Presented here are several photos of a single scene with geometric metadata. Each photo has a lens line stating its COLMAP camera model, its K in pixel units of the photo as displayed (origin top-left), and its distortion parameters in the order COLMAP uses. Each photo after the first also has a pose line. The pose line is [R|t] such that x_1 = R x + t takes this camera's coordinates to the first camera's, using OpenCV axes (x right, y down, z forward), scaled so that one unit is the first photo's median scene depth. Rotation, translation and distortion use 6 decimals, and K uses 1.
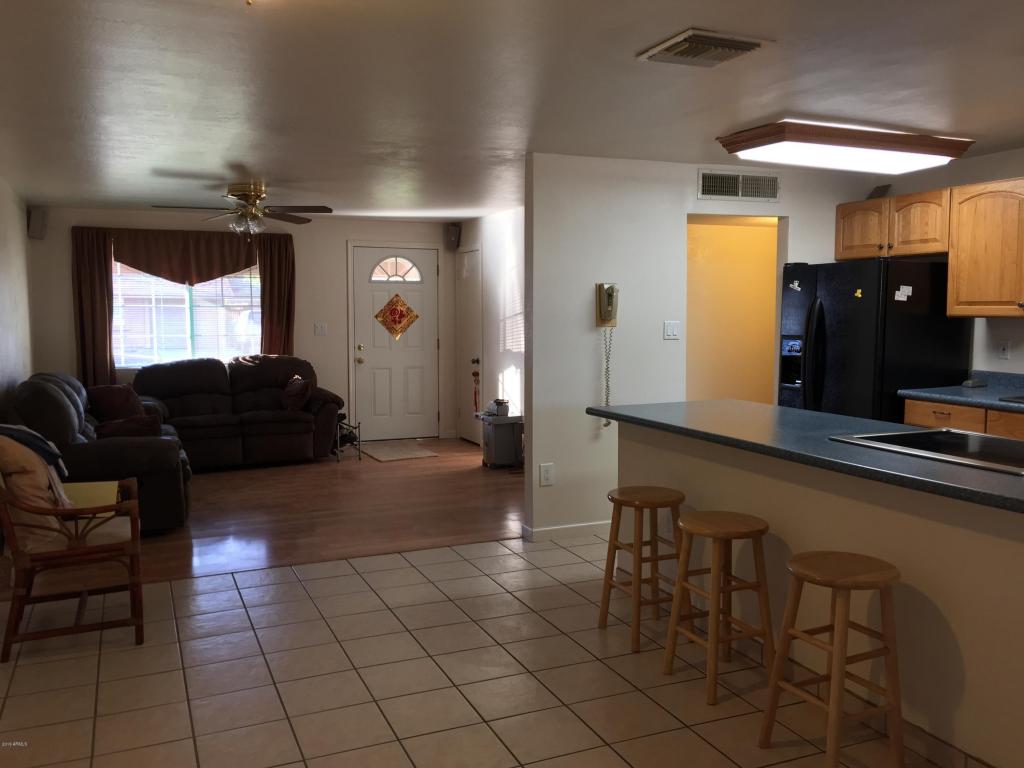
lens RADIAL K [[880.0, 0, 509.6], [0, 880.0, 385.2], [0, 0, 1]] dist [0.076369, -0.099124]
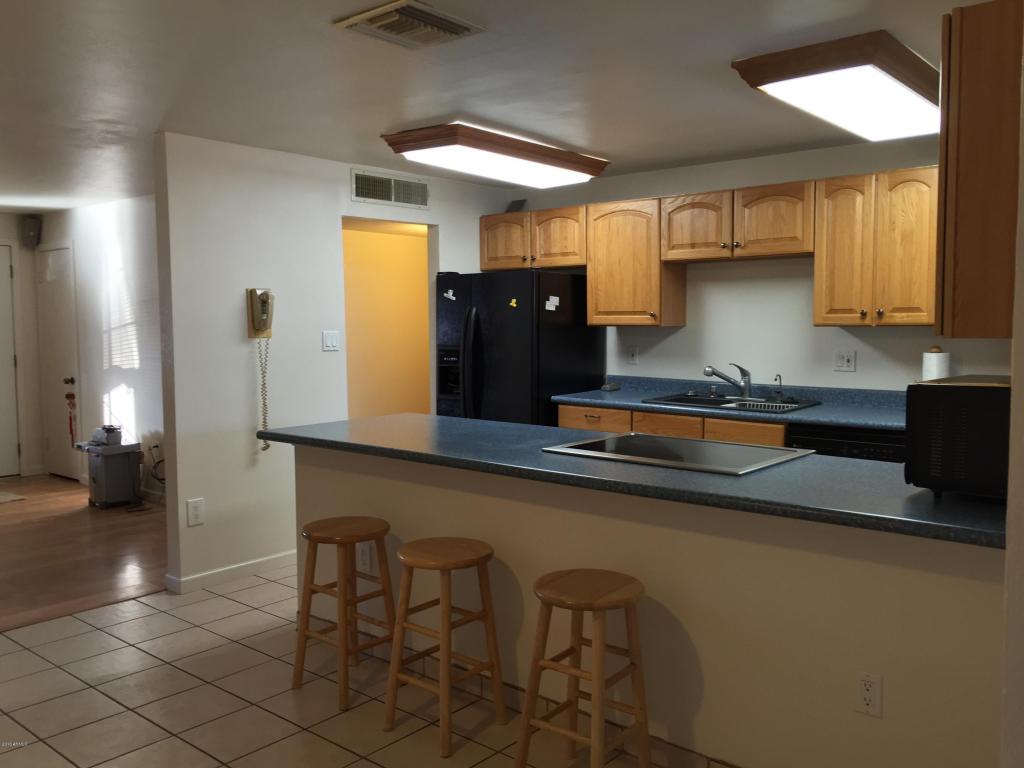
lens RADIAL K [[880.0, 0, 509.6], [0, 880.0, 385.2], [0, 0, 1]] dist [0.076369, -0.099124]
pose [[0.898075, -0.034219, 0.438509, -0.040737], [0.039906, 0.999196, -0.003757, -0.003858], [-0.438028, 0.020873, 0.898719, 0.067142]]
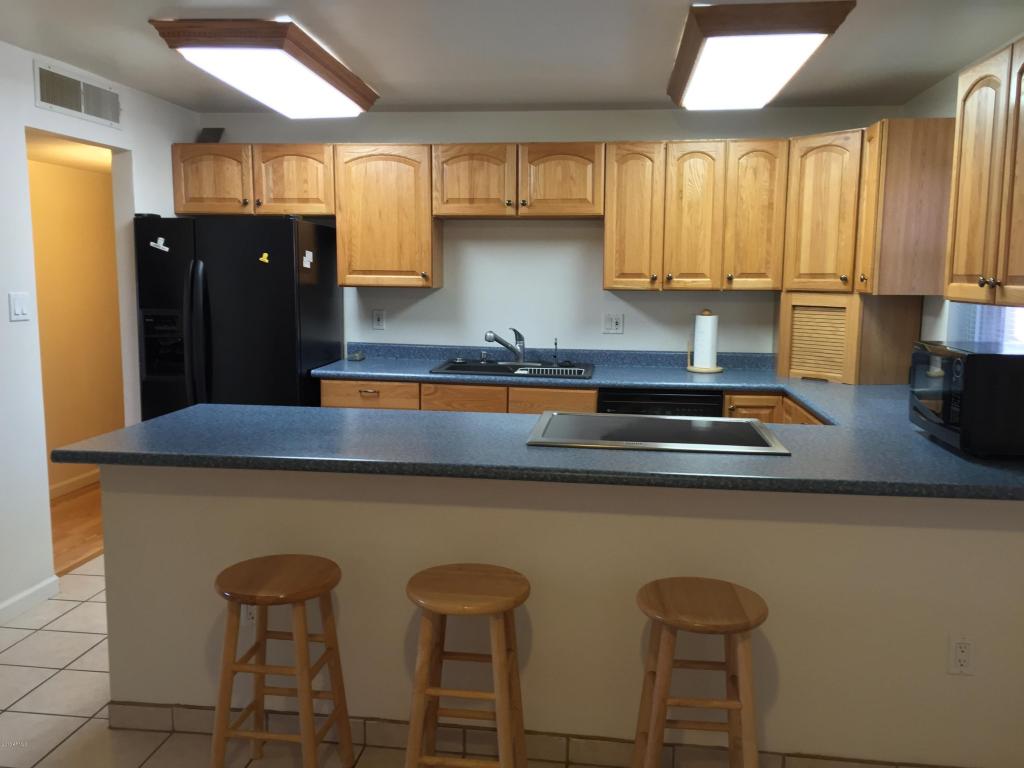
lens RADIAL K [[880.0, 0, 509.6], [0, 880.0, 385.2], [0, 0, 1]] dist [0.076369, -0.099124]
pose [[0.510511, -0.100930, 0.853927, -0.146337], [0.062968, 0.994809, 0.079937, -0.026043], [-0.857563, 0.012962, 0.514216, 0.268955]]
